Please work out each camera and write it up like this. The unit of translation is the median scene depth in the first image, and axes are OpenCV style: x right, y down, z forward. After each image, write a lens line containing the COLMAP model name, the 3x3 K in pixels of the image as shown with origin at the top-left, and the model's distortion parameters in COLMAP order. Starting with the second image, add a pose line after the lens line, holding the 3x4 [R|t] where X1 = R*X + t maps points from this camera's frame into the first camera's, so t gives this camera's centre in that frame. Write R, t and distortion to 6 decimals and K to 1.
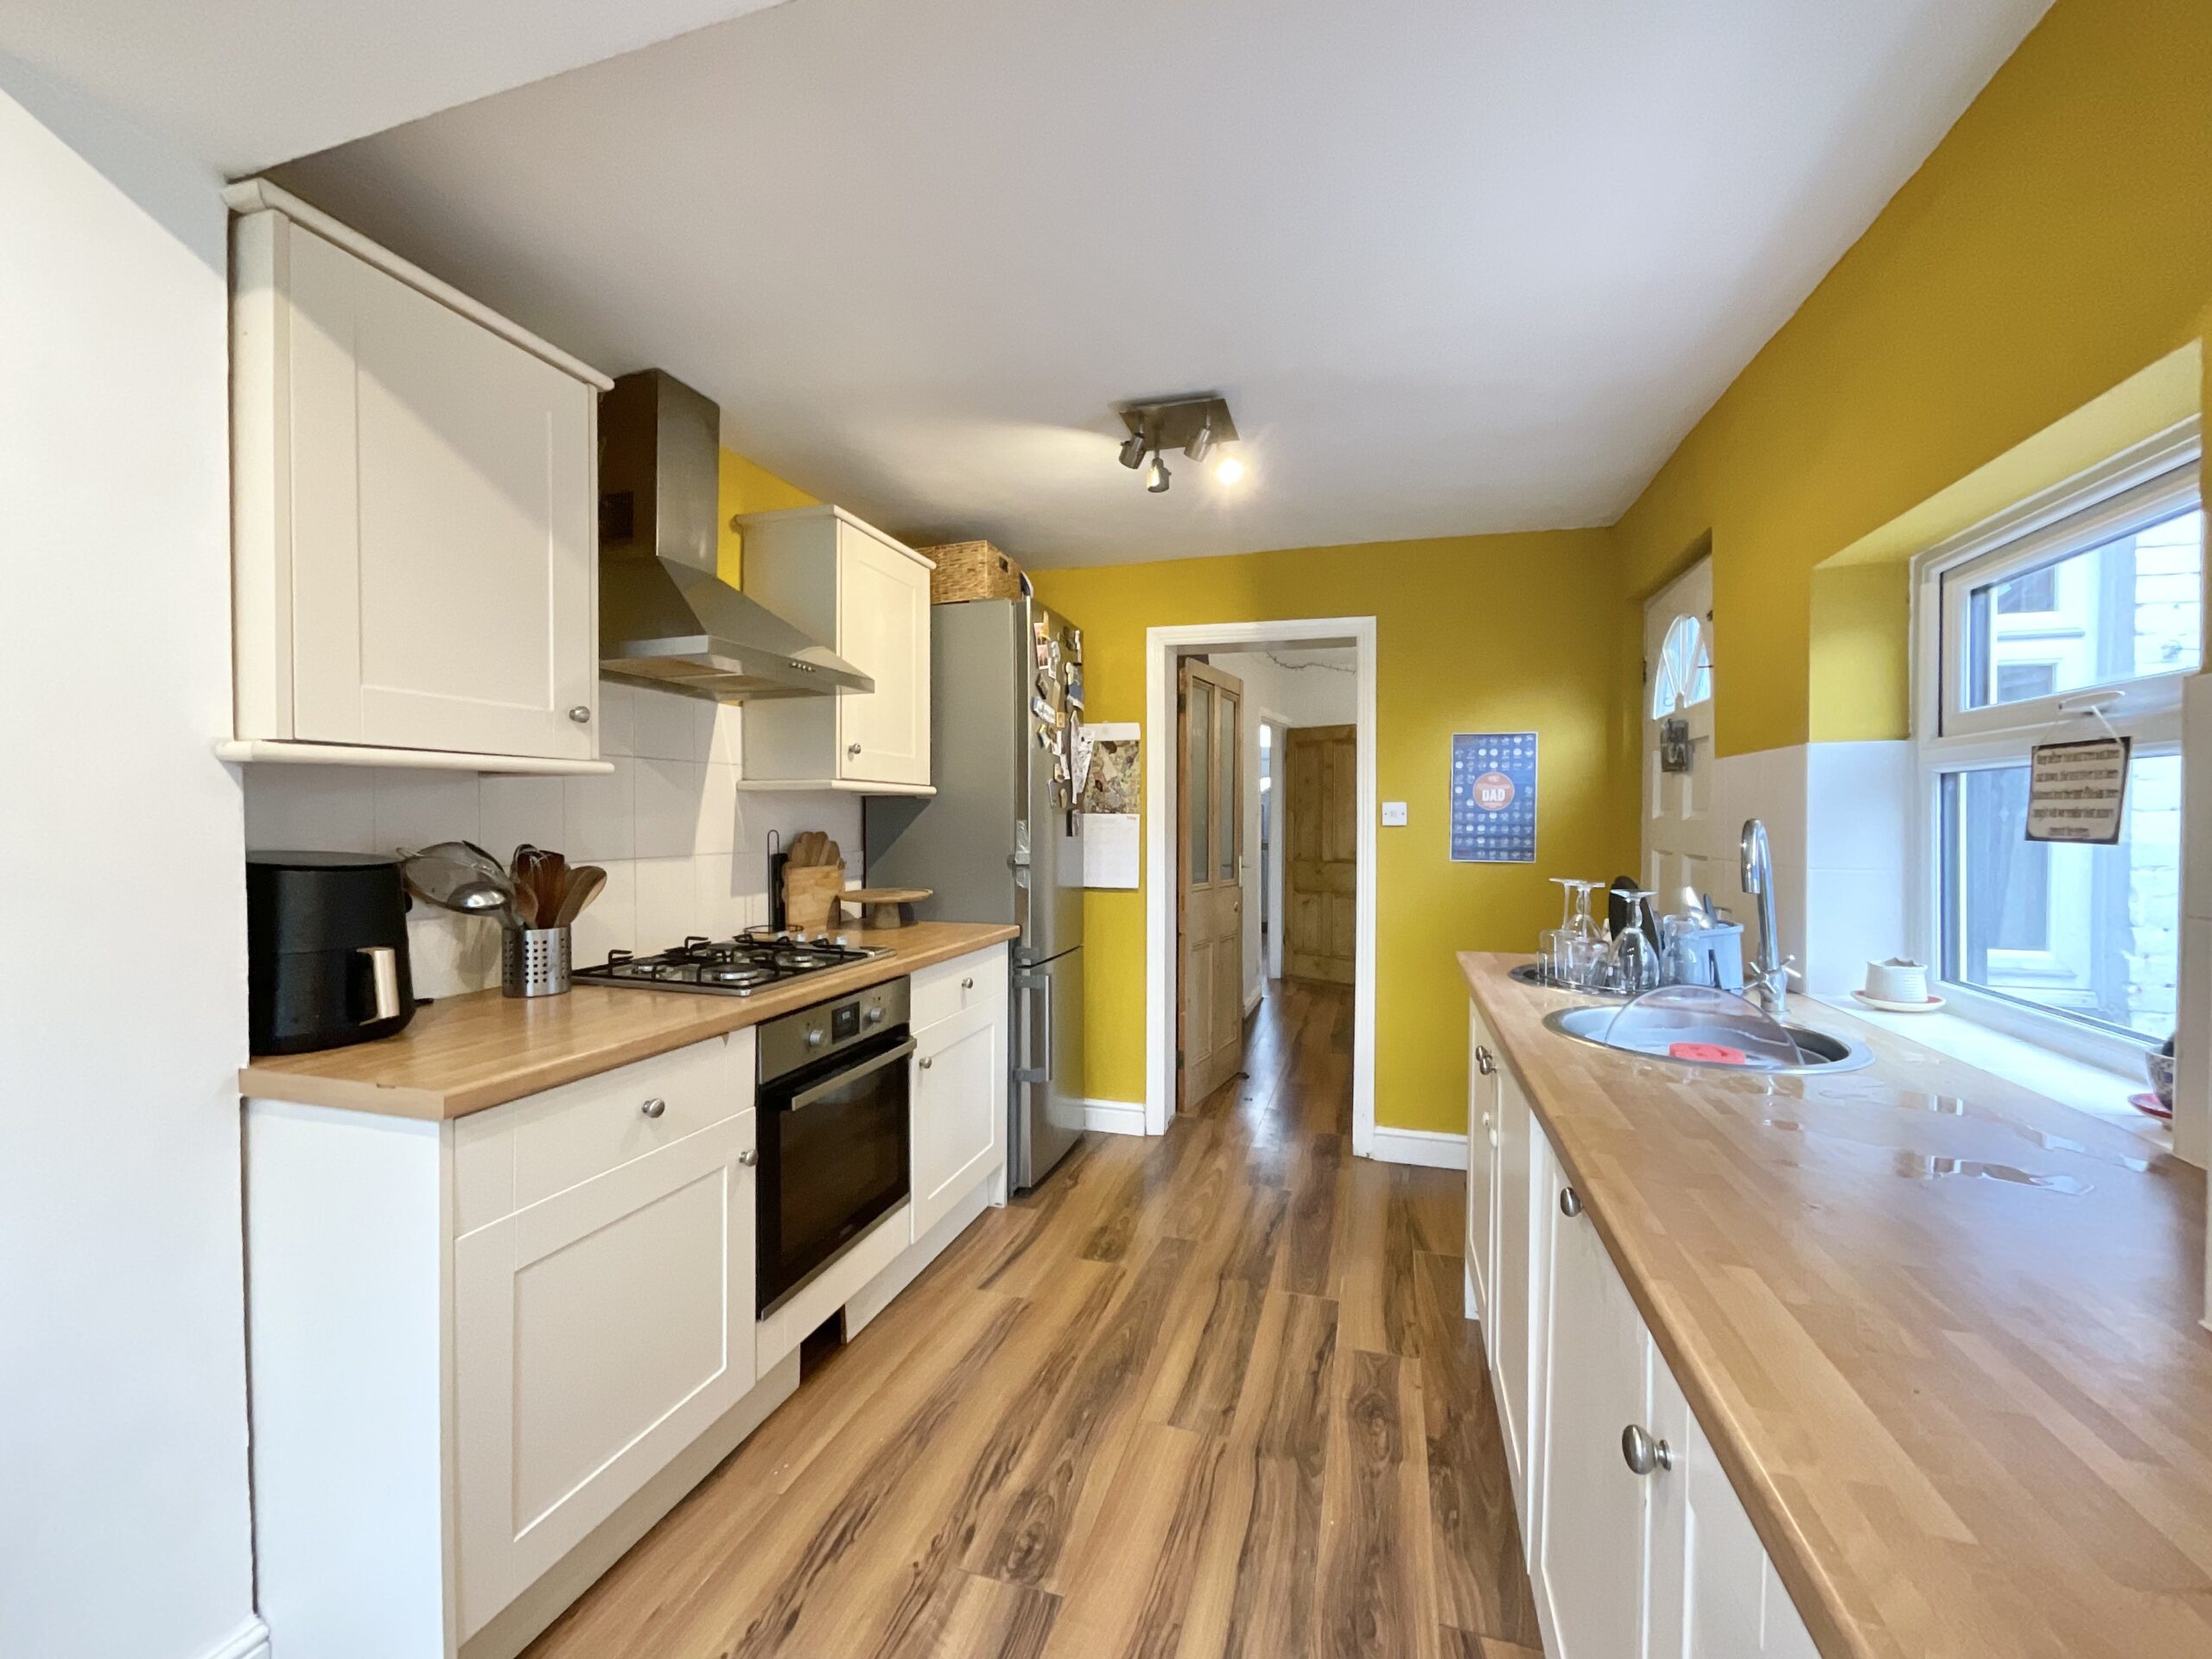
lens RADIAL K [[902.7, 0, 1113.9], [0, 902.7, 822.7], [0, 0, 1]] dist [0.002448, -0.001619]
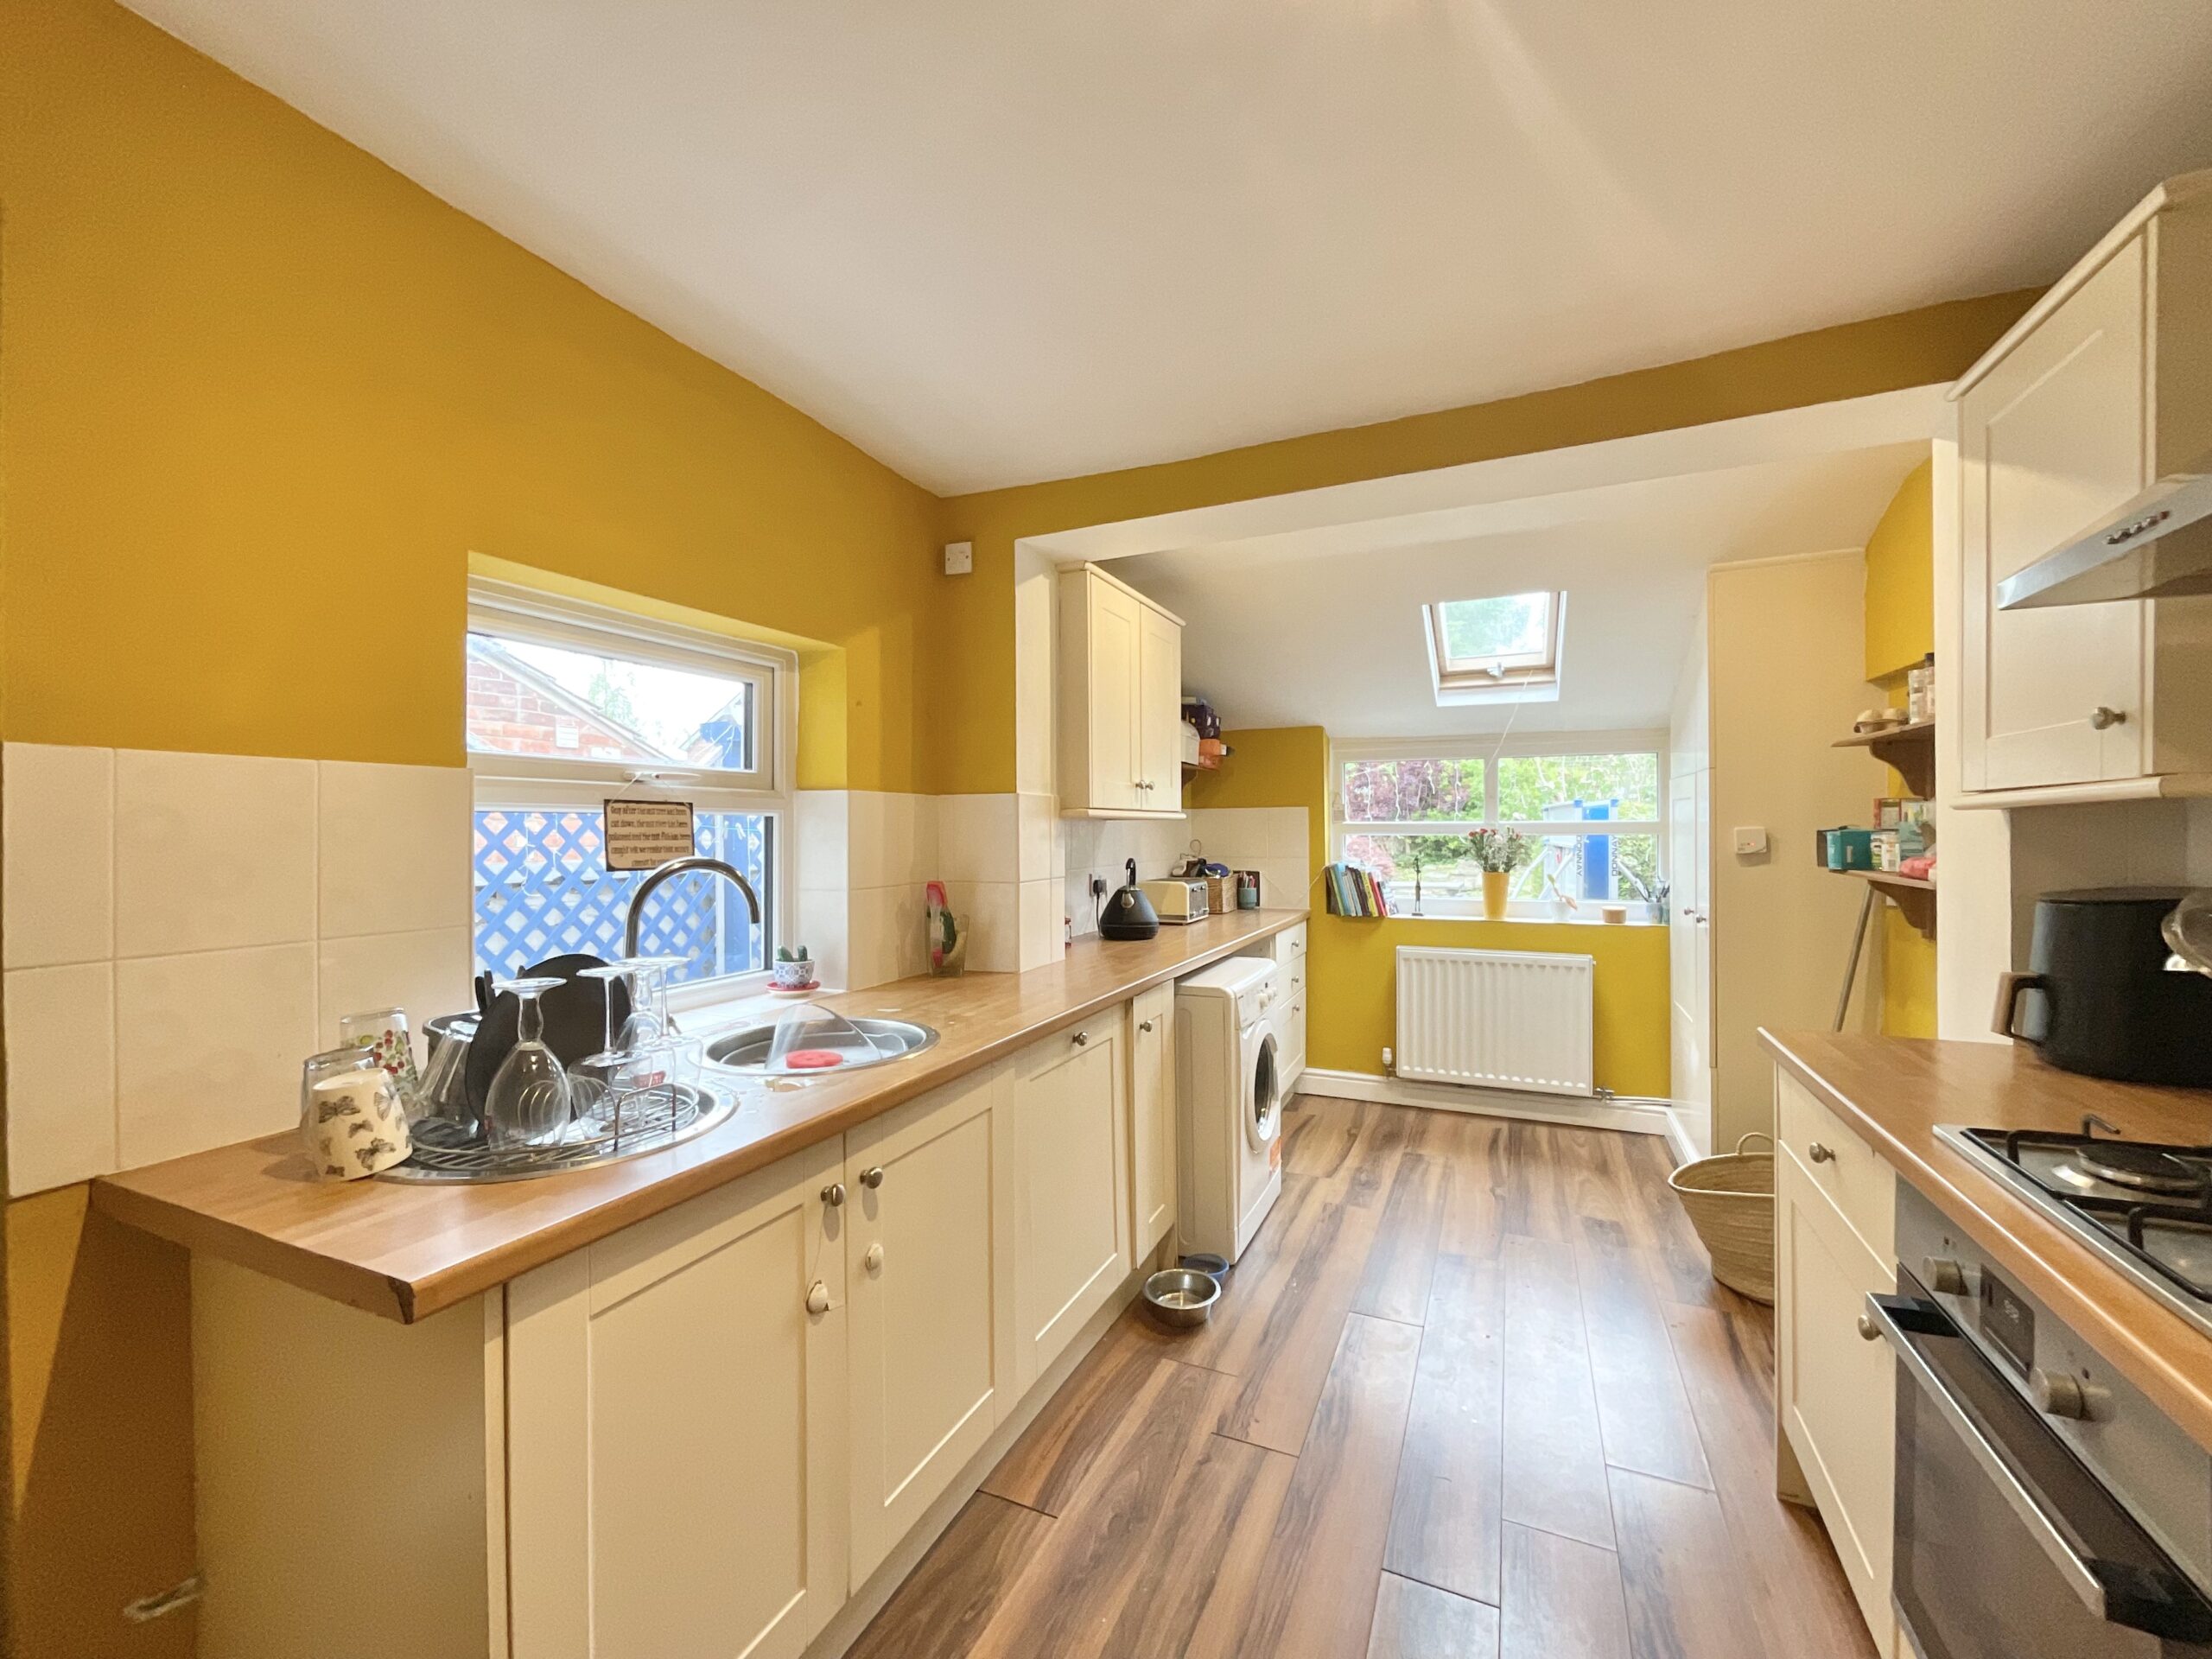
lens RADIAL K [[902.7, 0, 1099.3], [0, 902.7, 834.2], [0, 0, 1]] dist [0.002448, -0.001619]
pose [[-0.989898, 0.003075, 0.141750, 0.103263], [0.004679, 0.999929, 0.010980, -0.036251], [-0.141706, 0.011533, -0.989842, 1.748242]]
